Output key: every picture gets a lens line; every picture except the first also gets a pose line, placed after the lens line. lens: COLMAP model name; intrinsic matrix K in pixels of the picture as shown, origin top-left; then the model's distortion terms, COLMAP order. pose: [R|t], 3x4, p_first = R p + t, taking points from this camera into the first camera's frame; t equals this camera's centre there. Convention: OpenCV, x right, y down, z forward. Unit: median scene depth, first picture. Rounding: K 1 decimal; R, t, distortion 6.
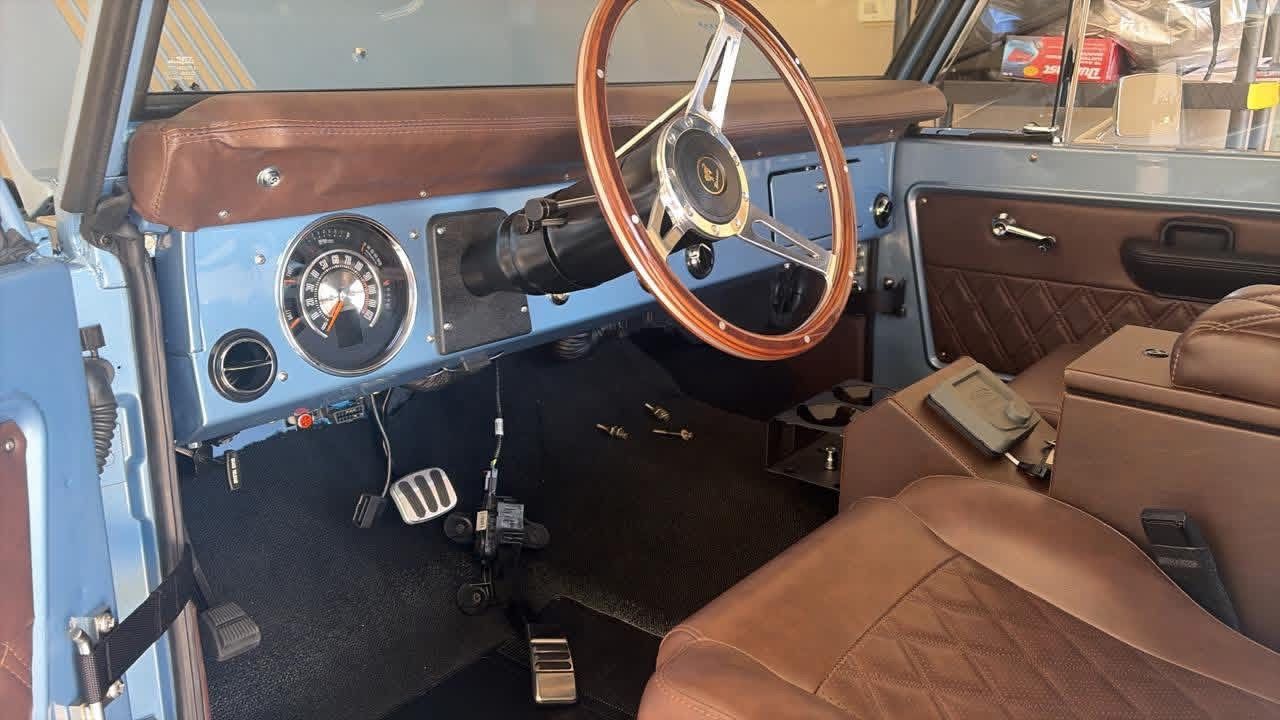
lens RADIAL K [[1060.4, 0, 640.0], [0, 1060.4, 360.0], [0, 0, 1]] dist [0.032233, 0.000919]
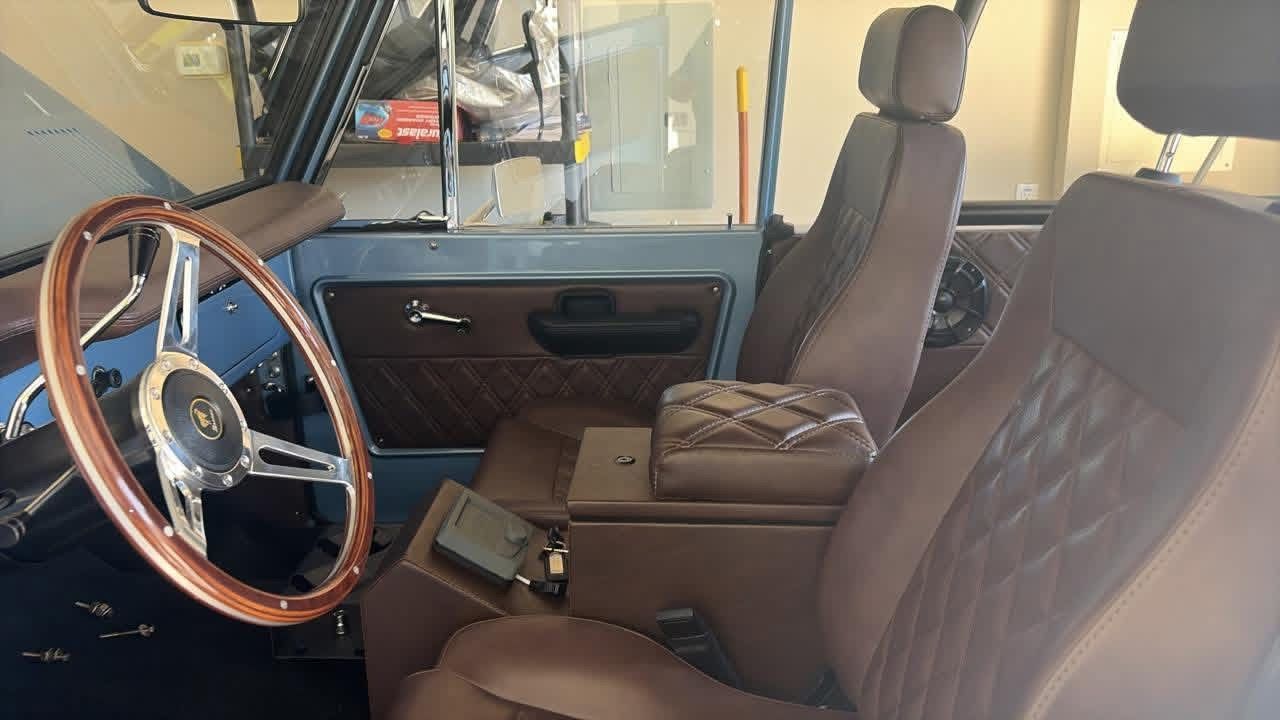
lens RADIAL K [[1060.4, 0, 640.0], [0, 1060.4, 360.0], [0, 0, 1]] dist [0.032233, 0.000919]
pose [[0.798672, -0.199912, 0.567590, -0.080667], [0.183252, 0.979206, 0.087028, -0.137904], [-0.573186, 0.034505, 0.818699, 0.046144]]
